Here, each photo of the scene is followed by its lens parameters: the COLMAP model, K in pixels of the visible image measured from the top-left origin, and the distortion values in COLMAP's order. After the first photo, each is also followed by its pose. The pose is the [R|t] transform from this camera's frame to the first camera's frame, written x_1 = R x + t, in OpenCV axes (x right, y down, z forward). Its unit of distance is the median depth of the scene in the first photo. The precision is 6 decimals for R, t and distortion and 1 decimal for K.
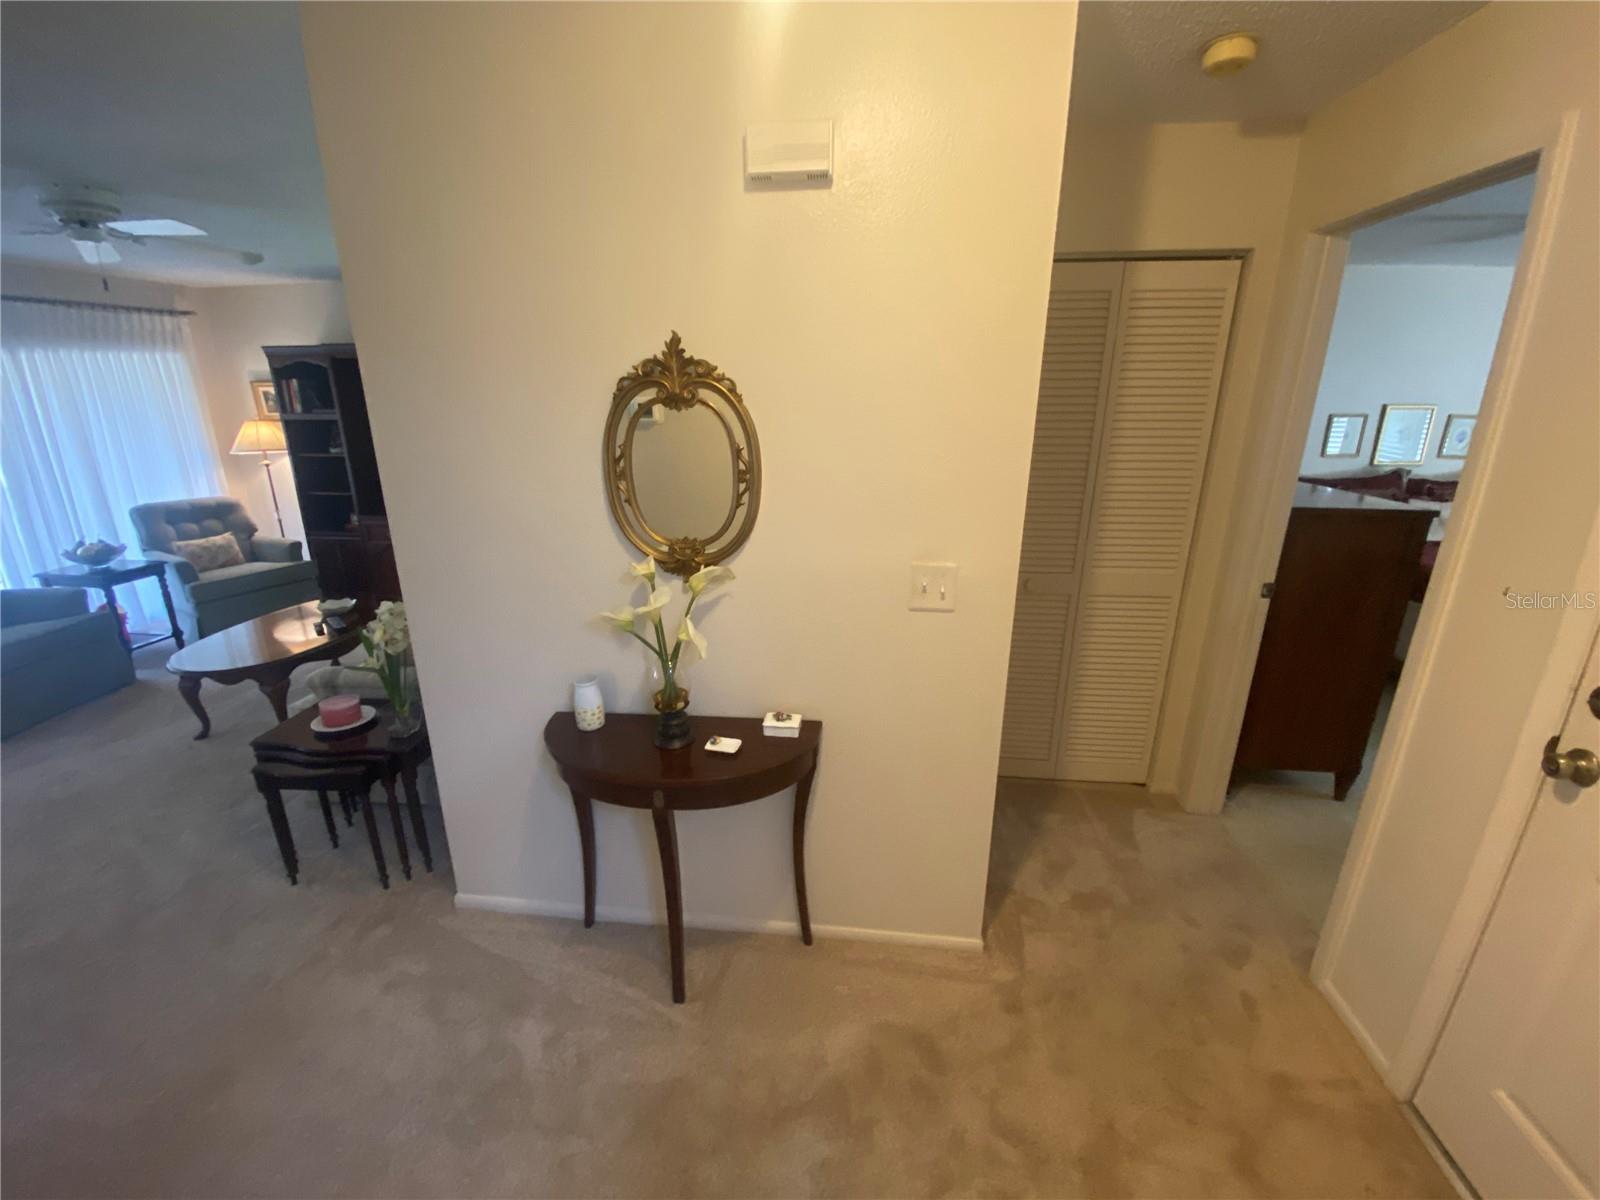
lens RADIAL K [[643.2, 0, 779.7], [0, 643.2, 595.8], [0, 0, 1]] dist [0.004436, -0.012039]
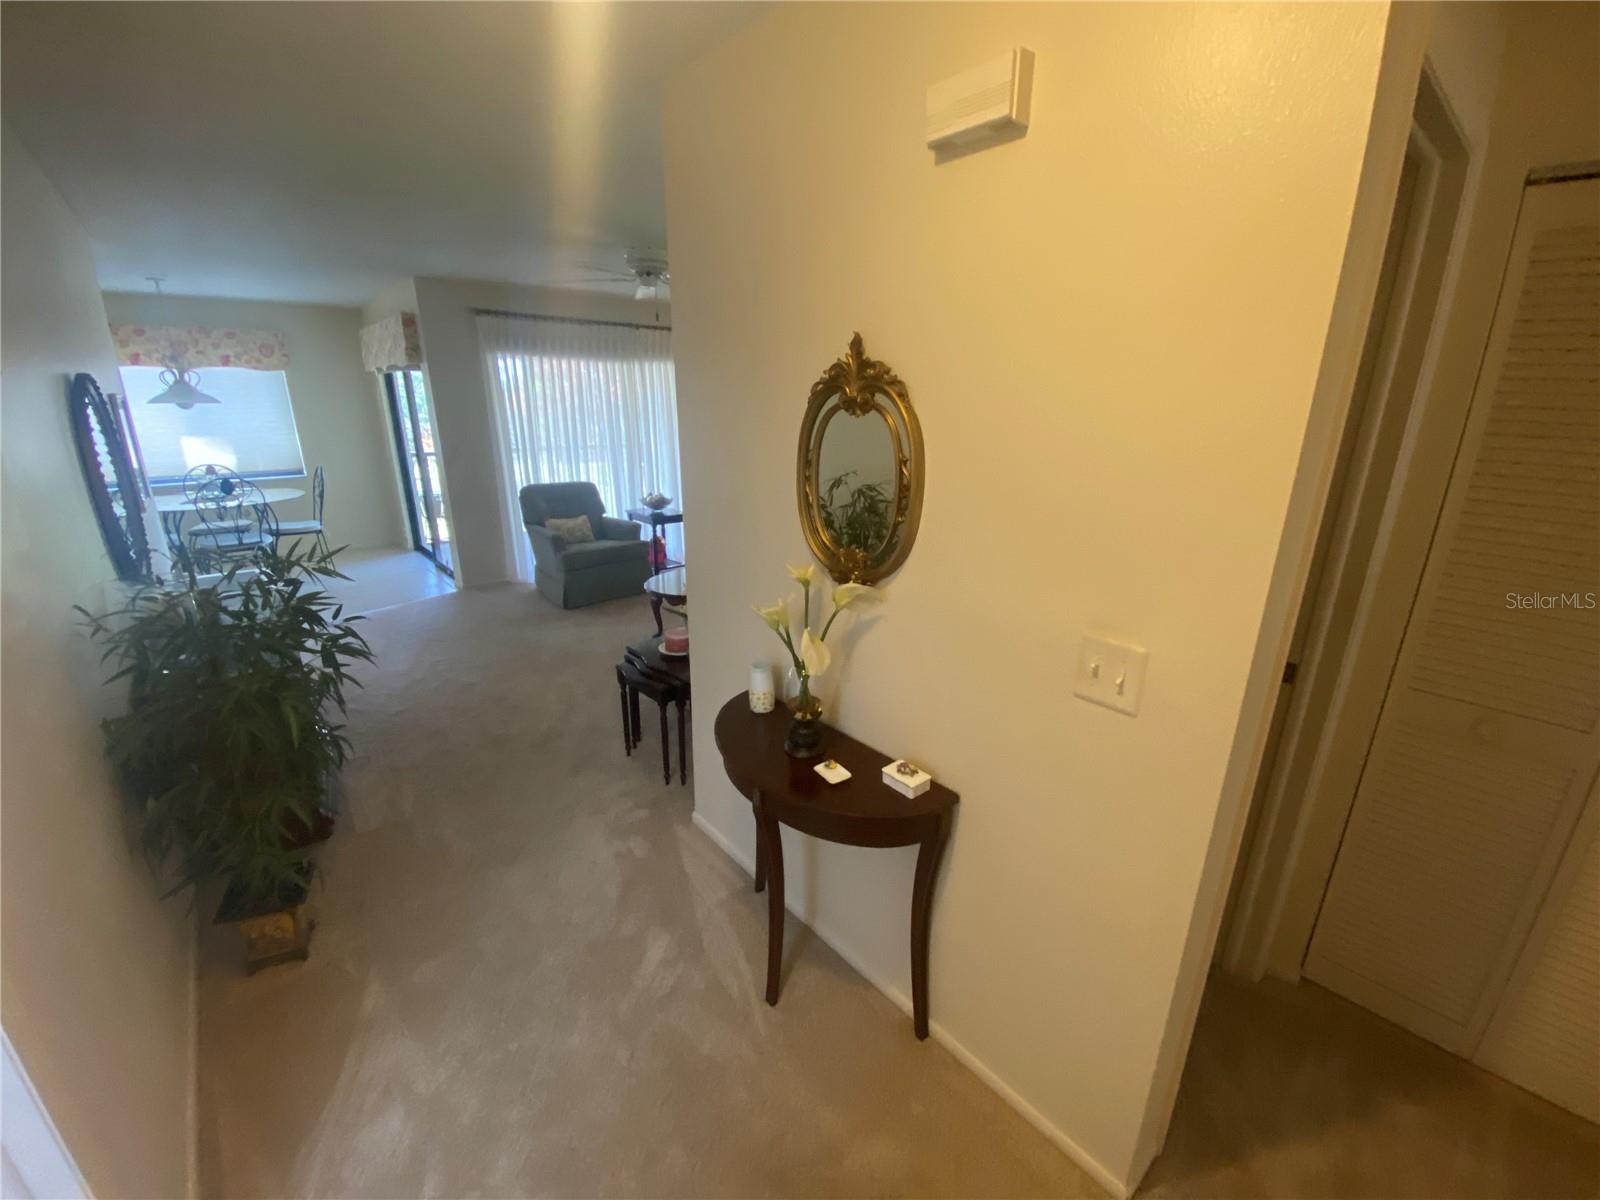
lens RADIAL K [[643.2, 0, 799.6], [0, 643.2, 598.6], [0, 0, 1]] dist [0.004436, -0.012039]
pose [[0.733662, 0.206551, -0.647361, 0.190396], [-0.204731, 0.975604, 0.079258, -0.035363], [0.647939, 0.074386, 0.758051, 0.104516]]
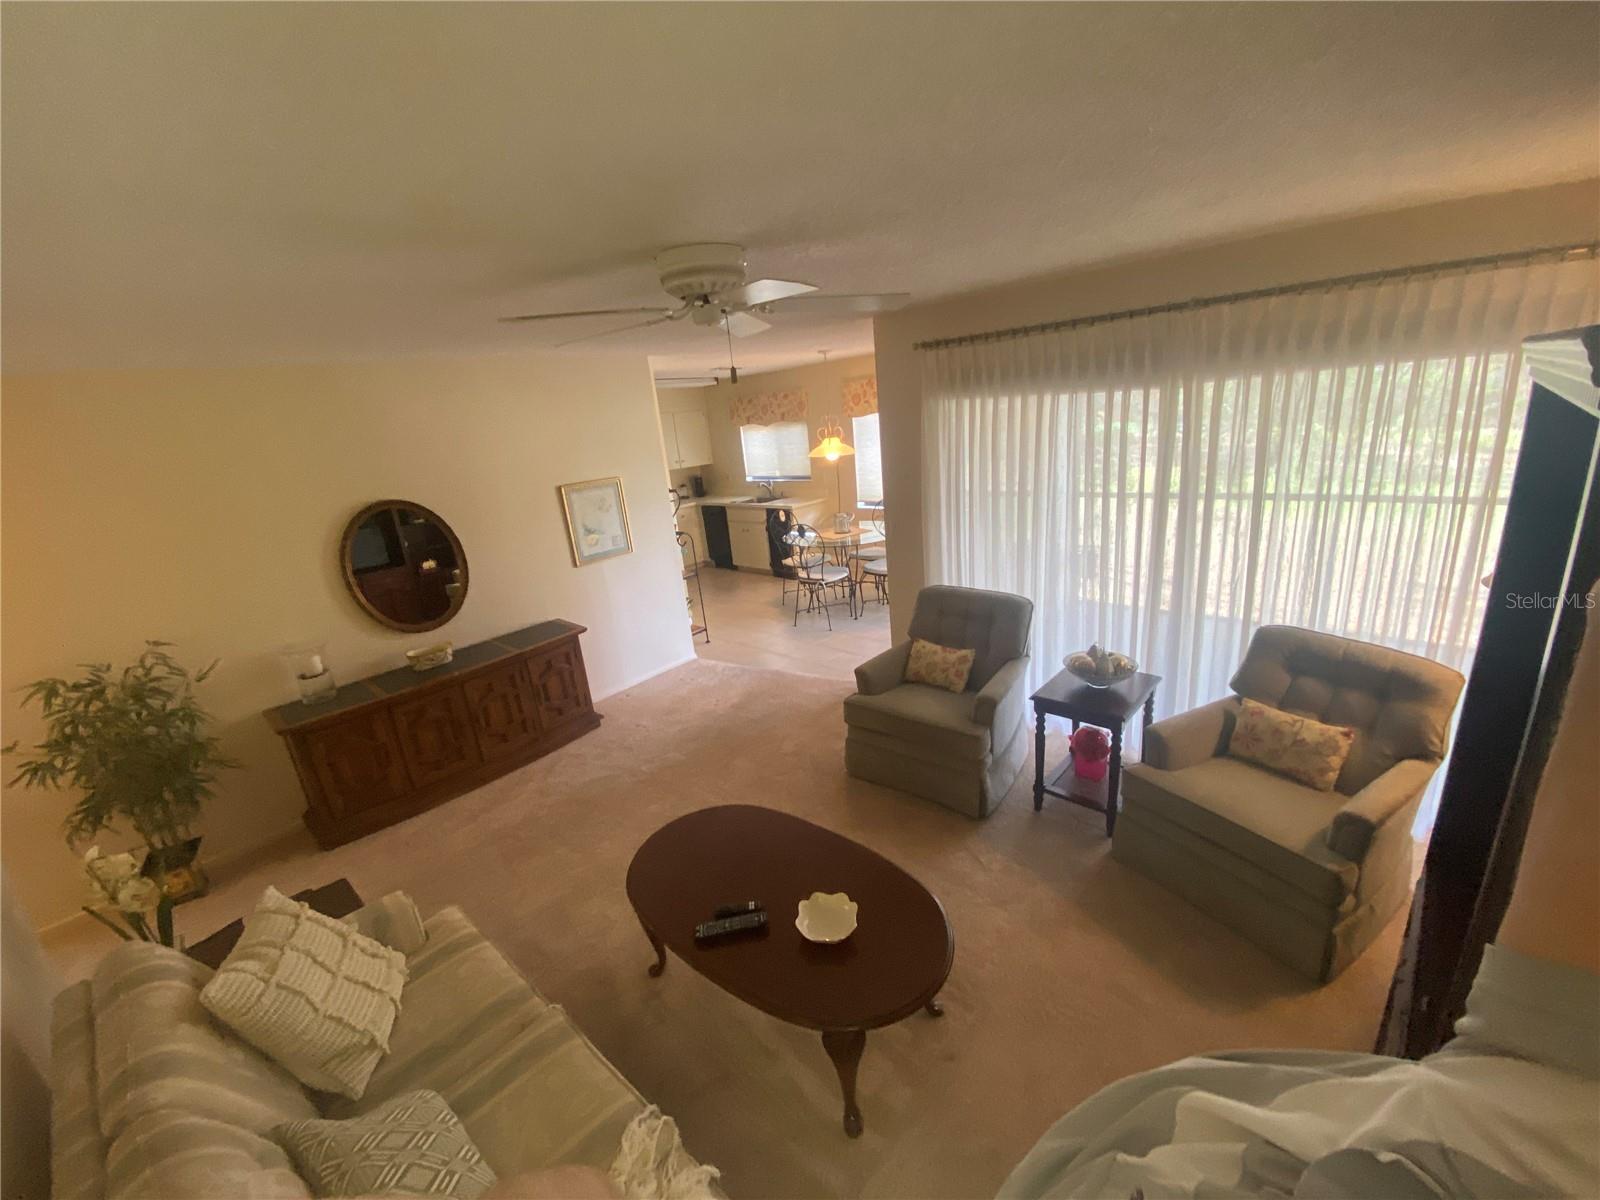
lens RADIAL K [[643.2, 0, 795.6], [0, 643.2, 607.6], [0, 0, 1]] dist [0.004436, -0.012039]
pose [[-0.596114, 0.283618, -0.751139, -0.329074], [-0.146951, 0.881189, 0.449346, -0.432265], [0.789338, 0.378242, -0.483611, 1.101898]]
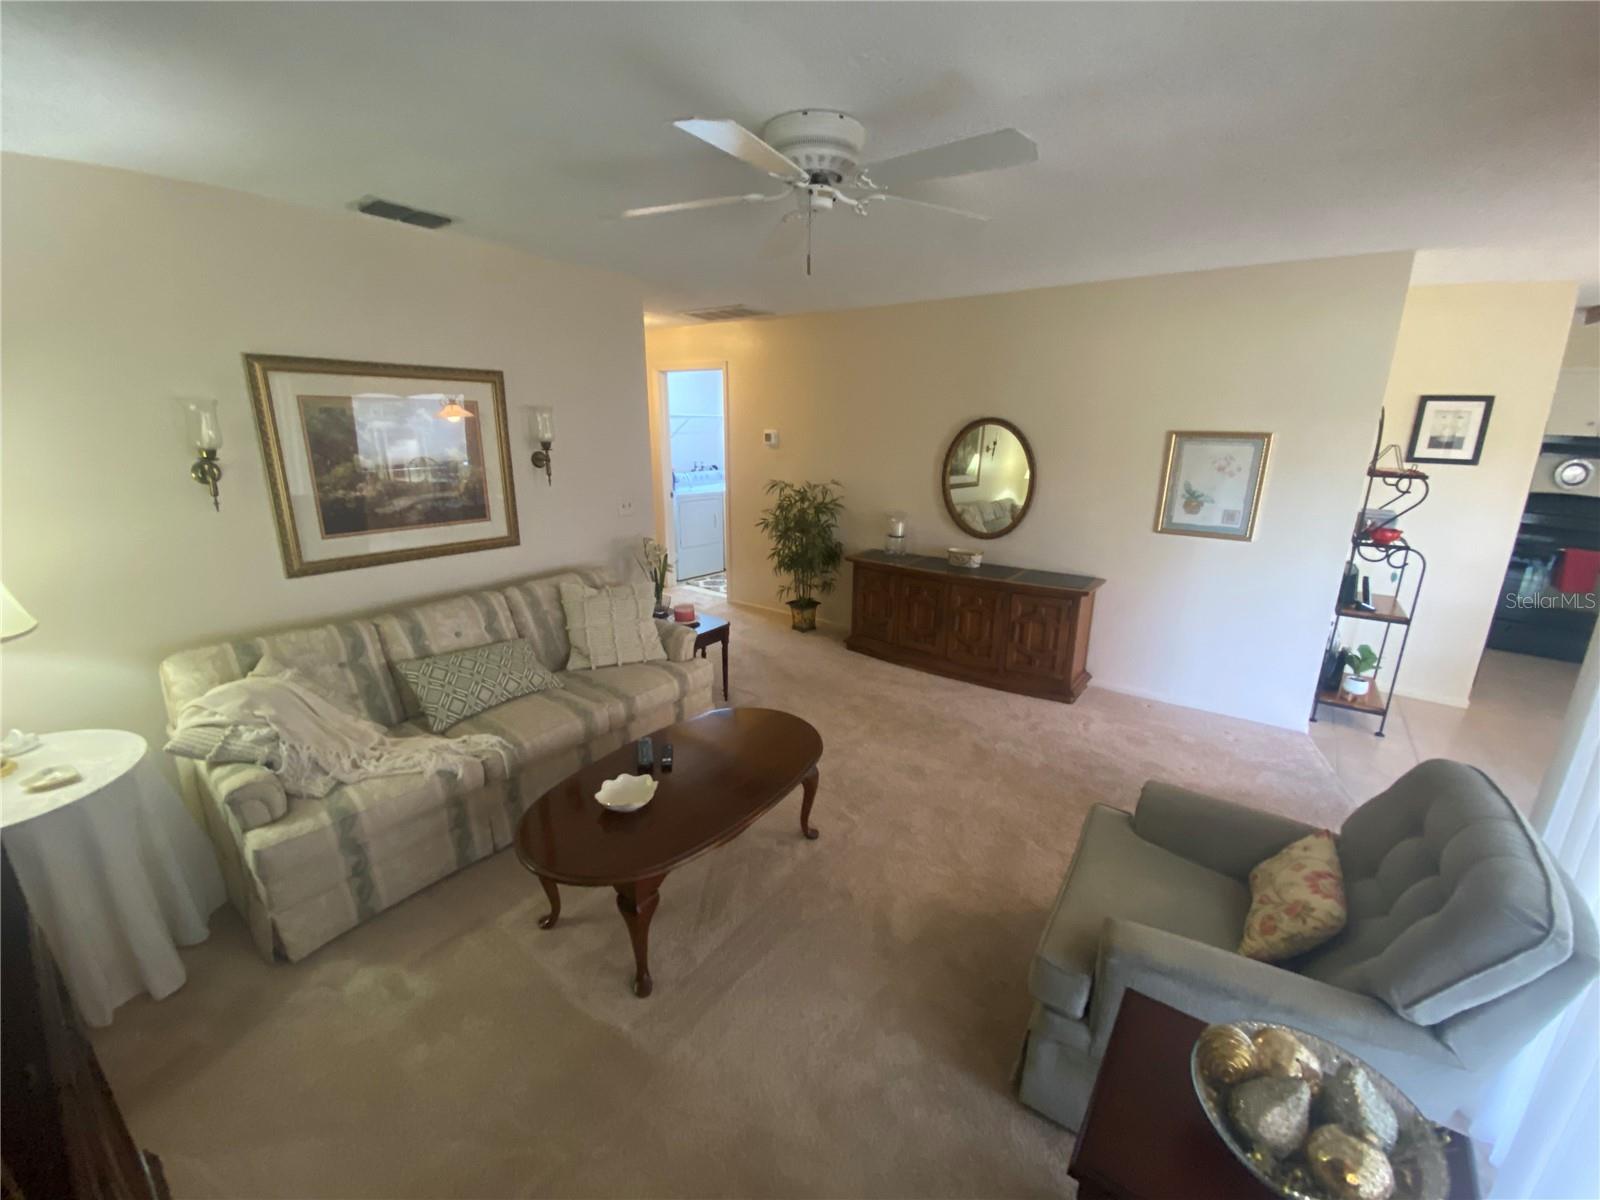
lens RADIAL K [[629.6, 0, 798.1], [0, 629.6, 599.7], [0, 0, 1]] dist [-0.008265, -0.000881]
pose [[-0.858909, -0.144797, 0.491232, -1.021880], [0.139361, 0.856917, 0.496258, -0.370751], [-0.492802, 0.494699, -0.715835, 1.193032]]
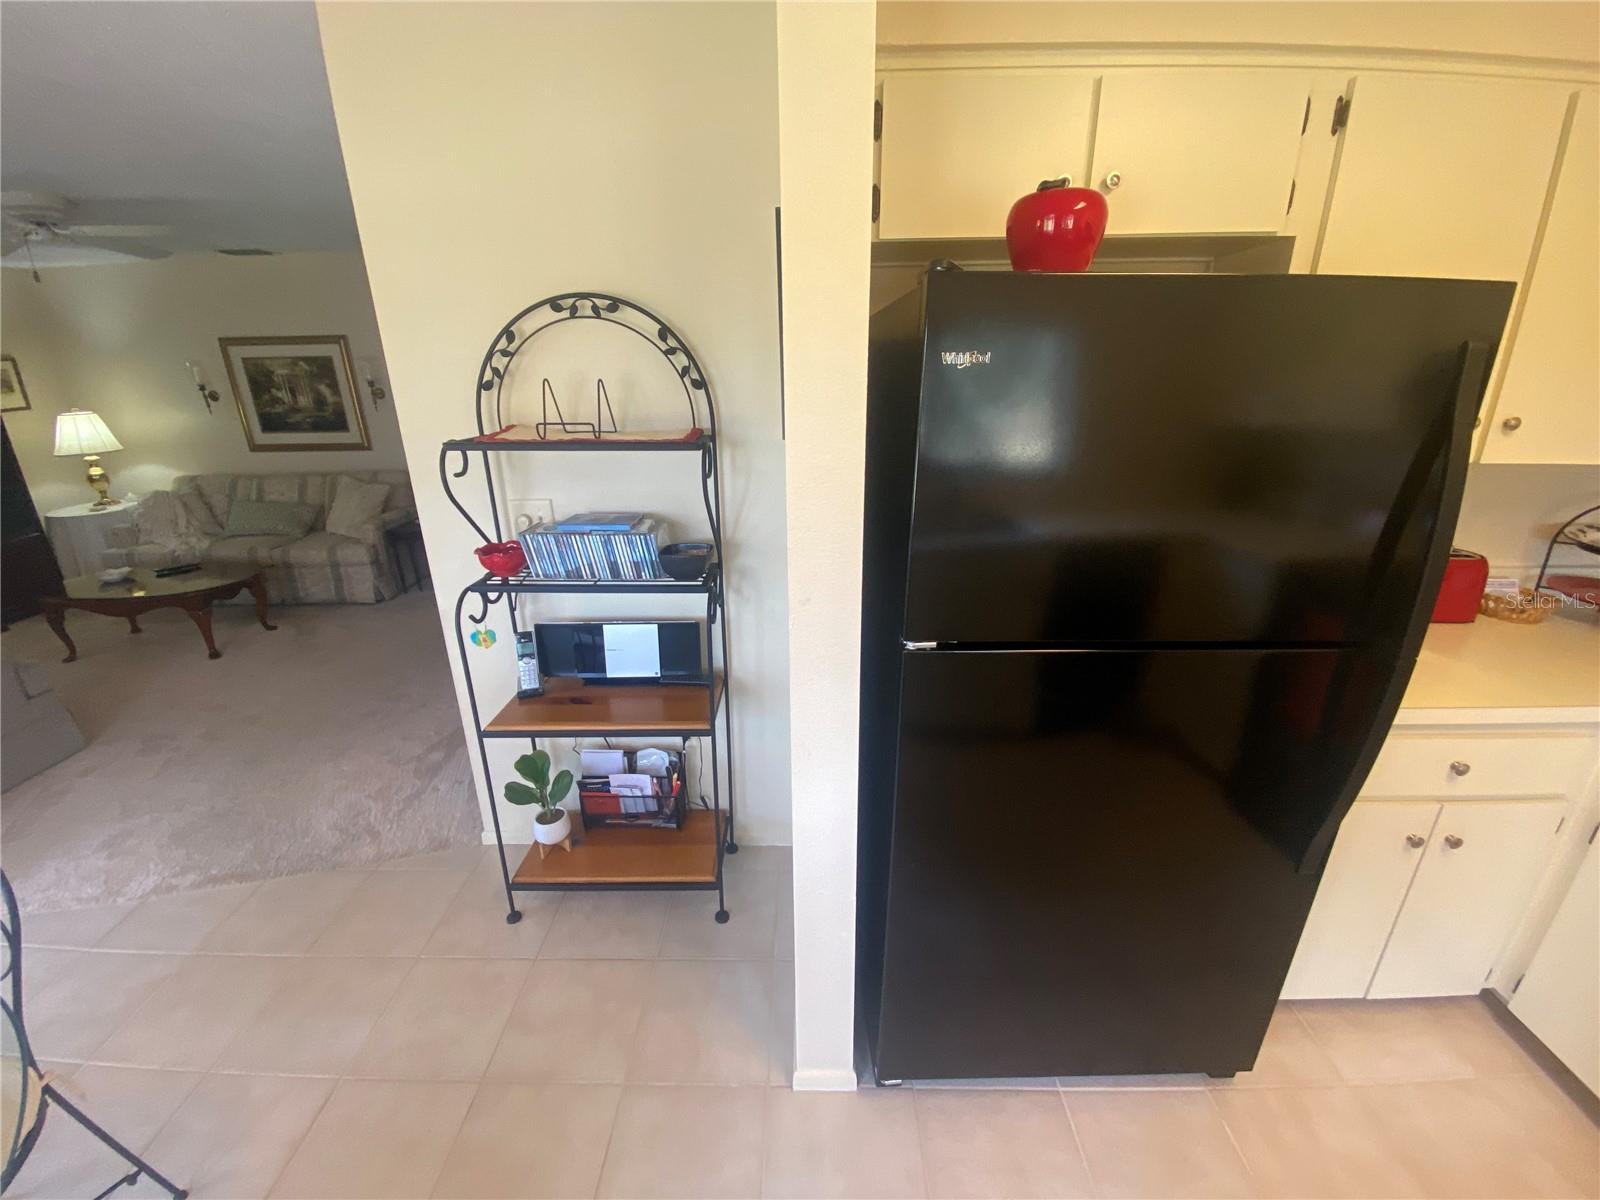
lens RADIAL K [[653.2, 0, 793.5], [0, 653.2, 602.8], [0, 0, 1]] dist [-0.007118, -0.004766]
pose [[-0.093830, -0.339950, 0.935751, -1.753833], [0.305490, 0.884726, 0.352046, 0.027948], [-0.947561, 0.318895, 0.020837, -0.084951]]
